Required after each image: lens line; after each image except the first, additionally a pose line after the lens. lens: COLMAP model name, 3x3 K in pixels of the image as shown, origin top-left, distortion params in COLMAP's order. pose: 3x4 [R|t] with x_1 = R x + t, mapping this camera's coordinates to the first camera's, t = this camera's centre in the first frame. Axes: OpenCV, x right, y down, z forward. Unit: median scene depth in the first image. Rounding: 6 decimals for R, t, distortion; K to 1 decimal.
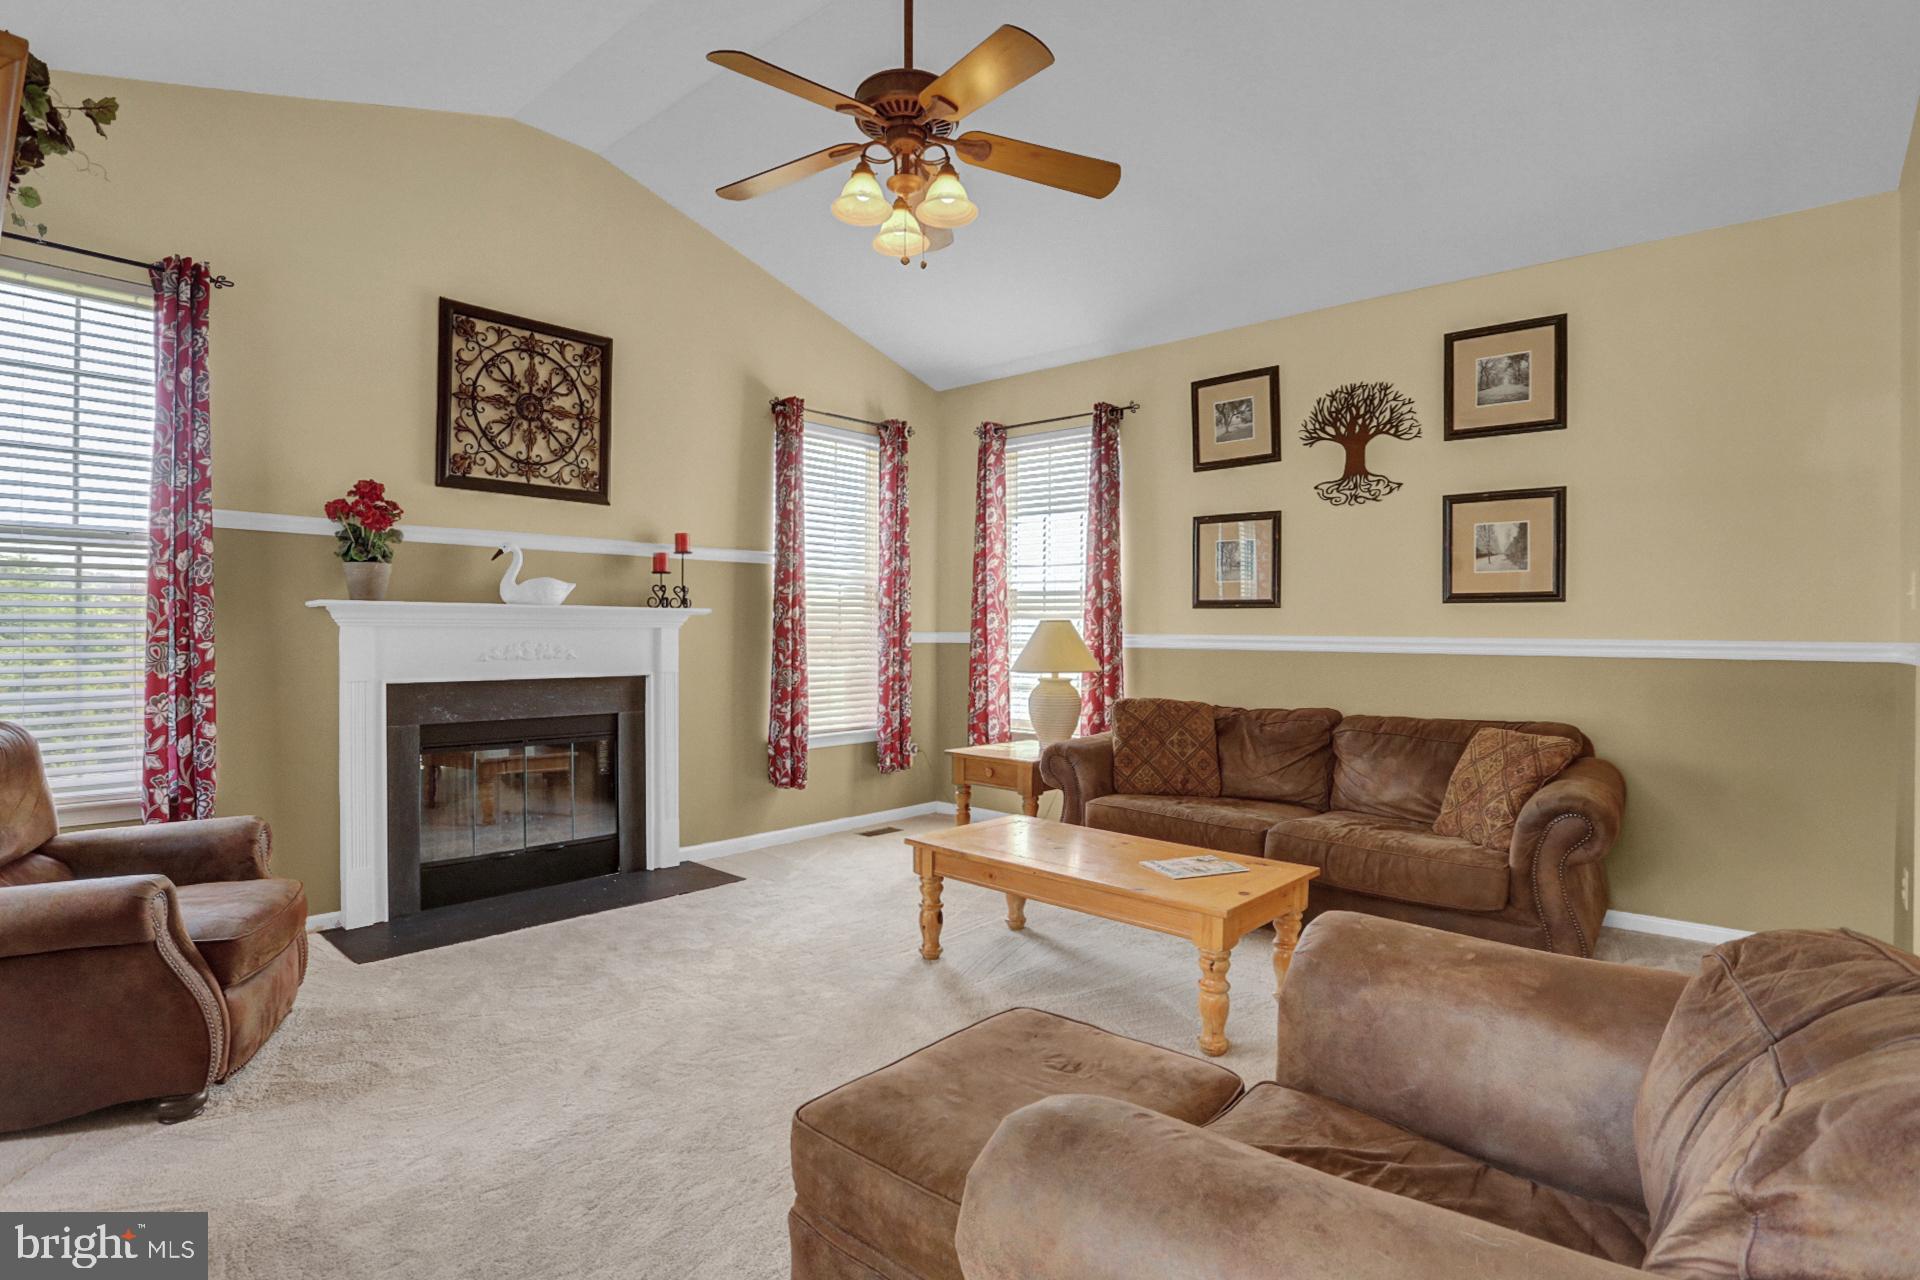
lens RADIAL K [[986.8, 0, 965.9], [0, 986.8, 621.8], [0, 0, 1]] dist [-0.068067, 0.029344]
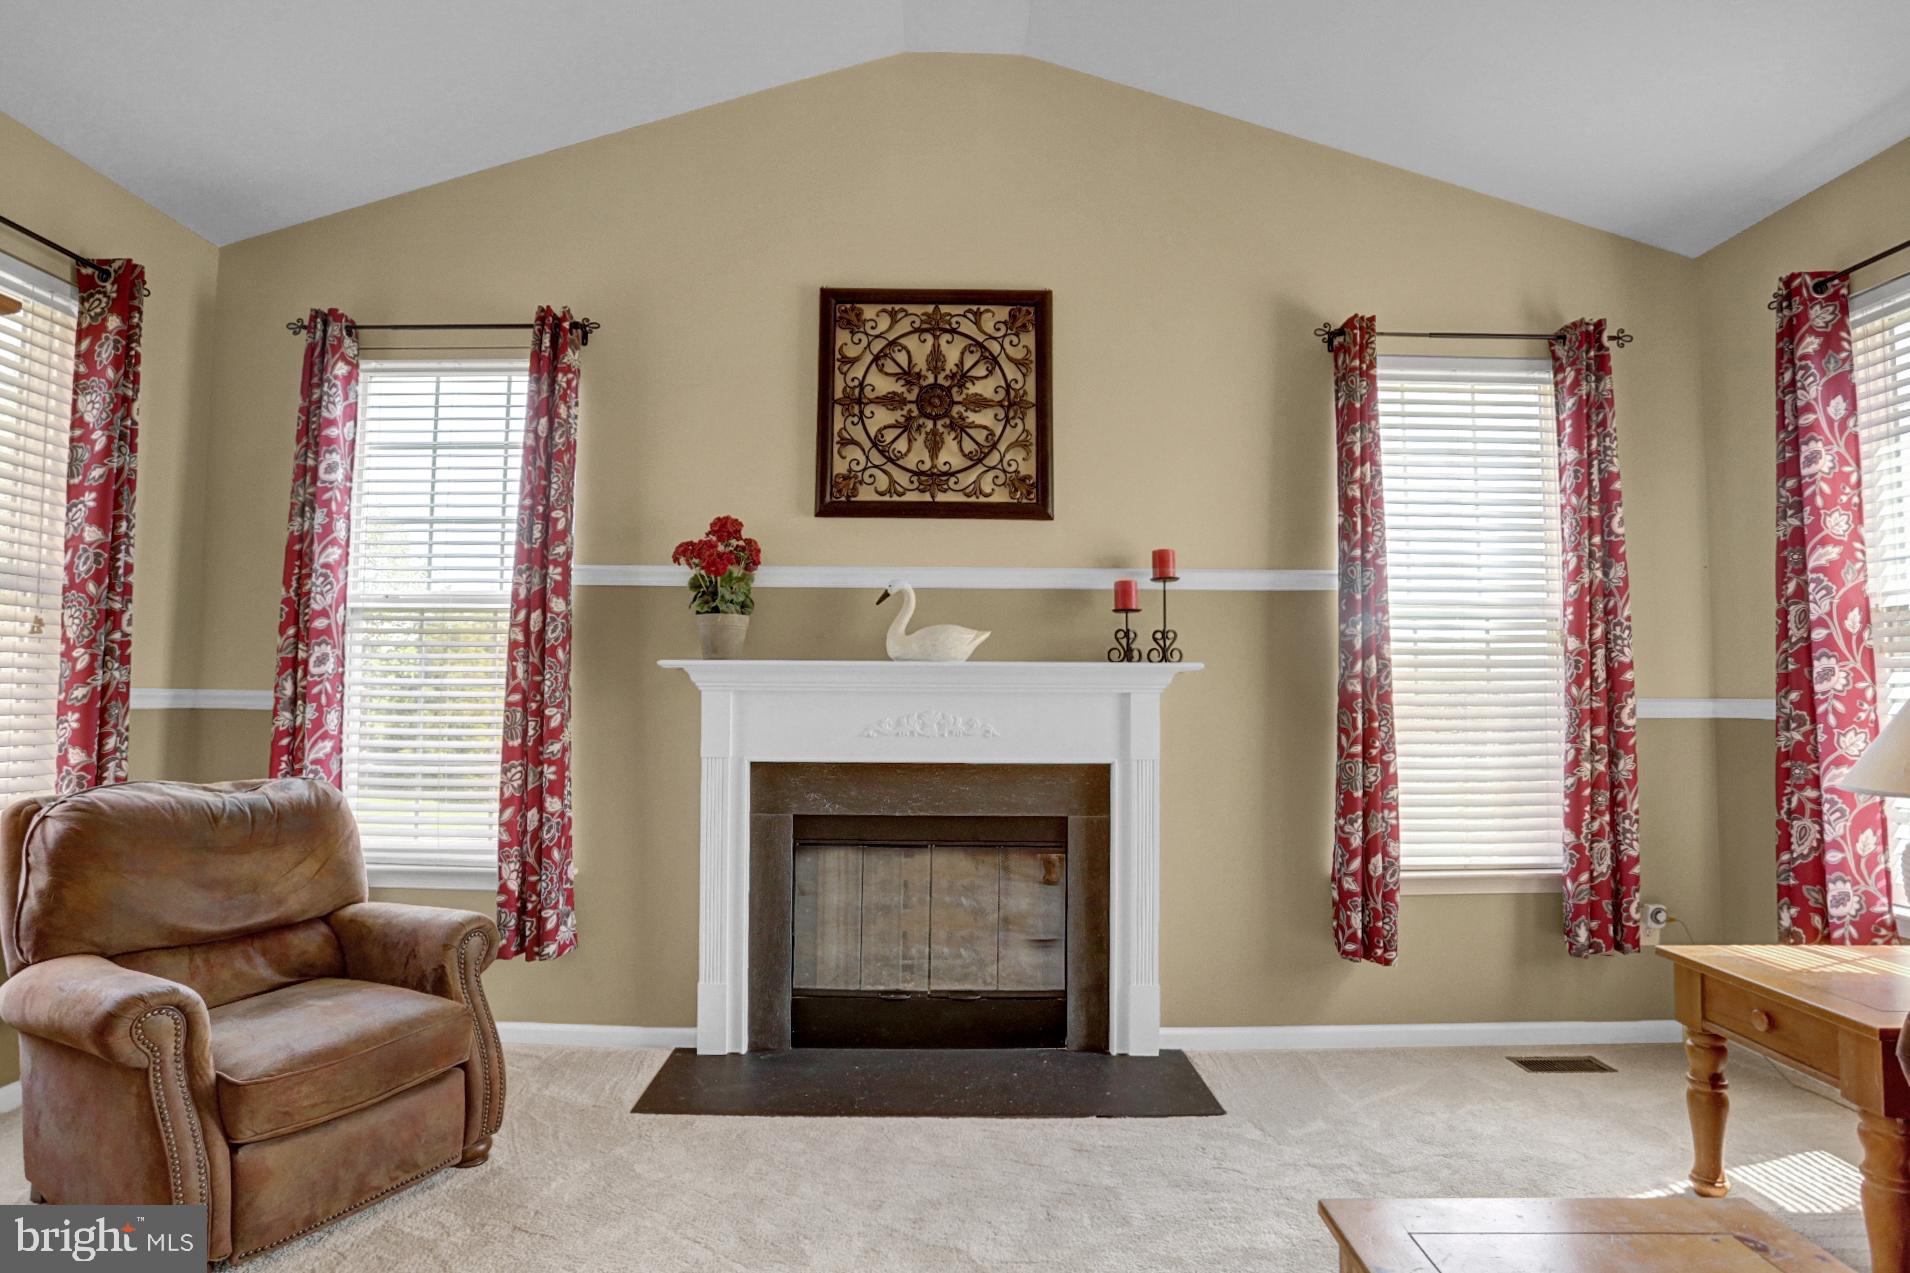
lens RADIAL K [[981.7, 0, 953.1], [0, 981.7, 640.4], [0, 0, 1]] dist [-0.068067, 0.029344]
pose [[0.660724, -0.043871, -0.749346, 0.117868], [0.005203, 0.998534, -0.053872, 0.006299], [0.750611, 0.031695, 0.659984, 0.483283]]
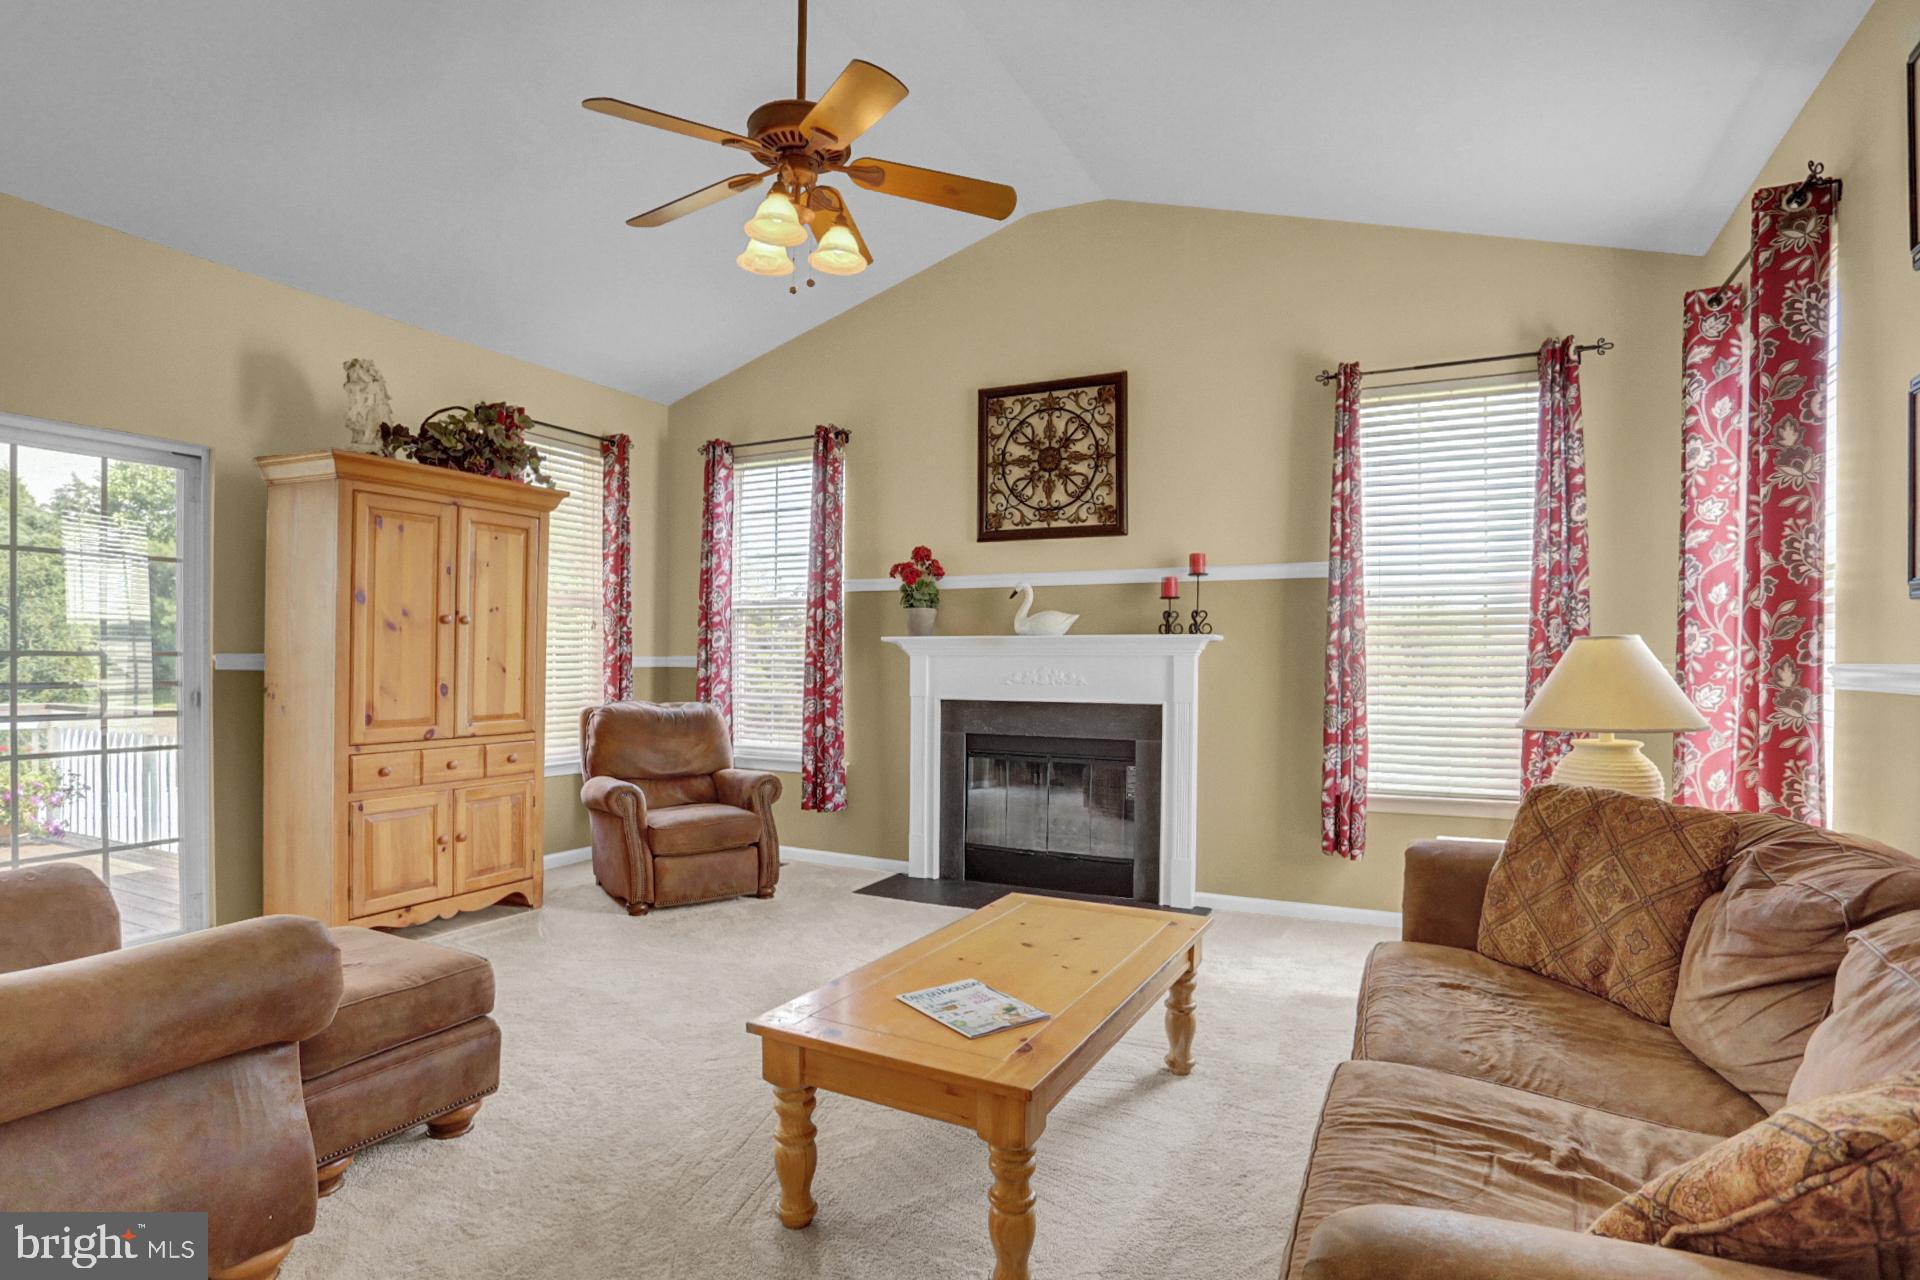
lens RADIAL K [[986.8, 0, 936.1], [0, 986.8, 670.8], [0, 0, 1]] dist [-0.068067, 0.029344]
pose [[0.233911, 0.005681, -0.972241, 0.589286], [0.005438, 0.999960, 0.007151, 0.013708], [0.972243, -0.006960, 0.233871, 0.571292]]
